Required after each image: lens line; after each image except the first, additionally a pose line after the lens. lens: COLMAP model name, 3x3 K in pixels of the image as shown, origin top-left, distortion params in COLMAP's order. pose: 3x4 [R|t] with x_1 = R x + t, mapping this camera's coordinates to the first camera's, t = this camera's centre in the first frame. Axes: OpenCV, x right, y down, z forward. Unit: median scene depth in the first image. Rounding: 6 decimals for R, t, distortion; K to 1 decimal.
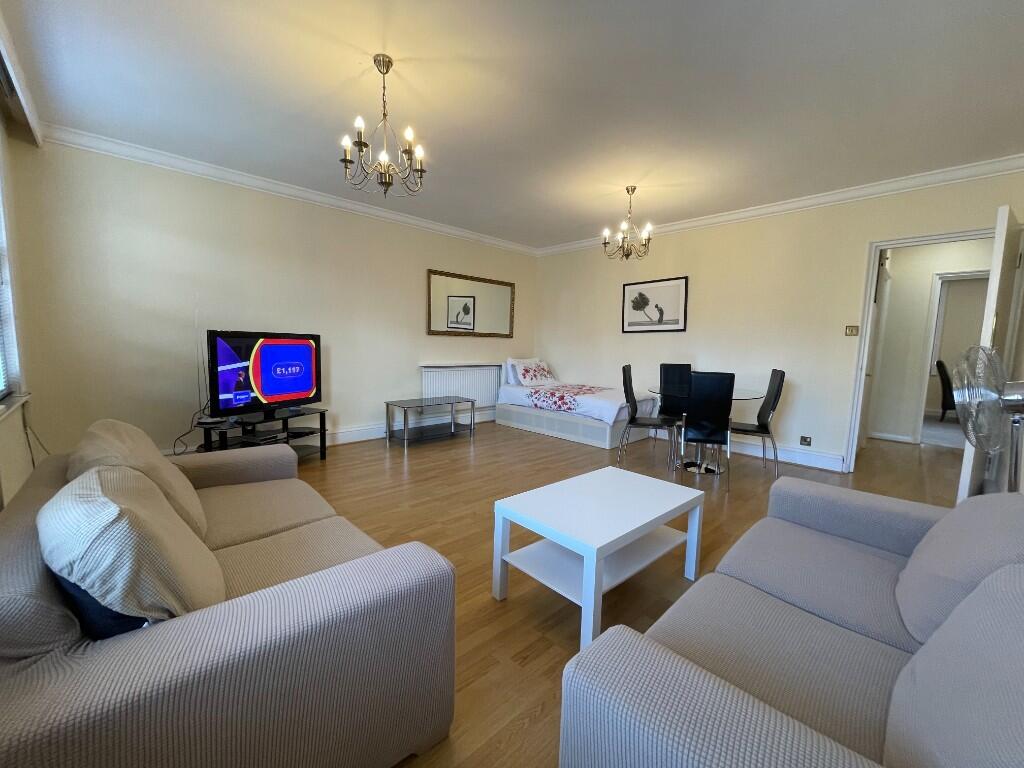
lens RADIAL K [[413.0, 0, 514.0], [0, 413.0, 388.9], [0, 0, 1]] dist [-0.001904, -0.000083]
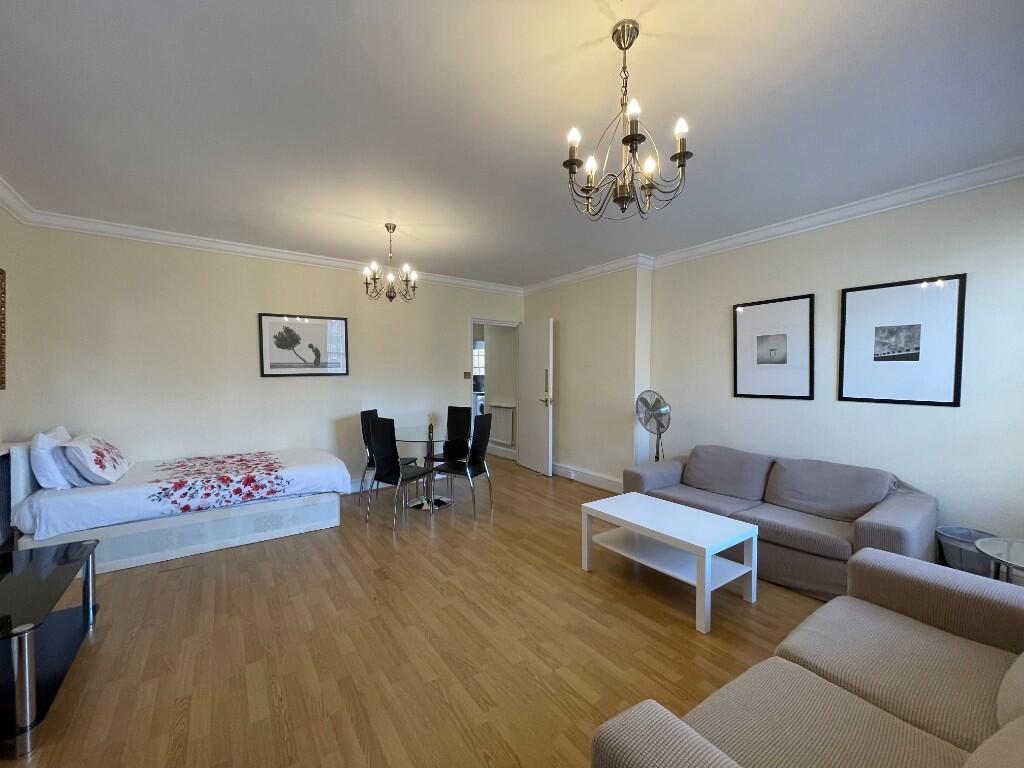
lens RADIAL K [[413.0, 0, 512.0], [0, 413.0, 382.9], [0, 0, 1]] dist [-0.001904, -0.000083]
pose [[0.146916, -0.032048, 0.988630, -0.440541], [0.113684, 0.993399, 0.015309, -0.089751], [-0.982594, 0.110142, 0.149590, 0.469118]]
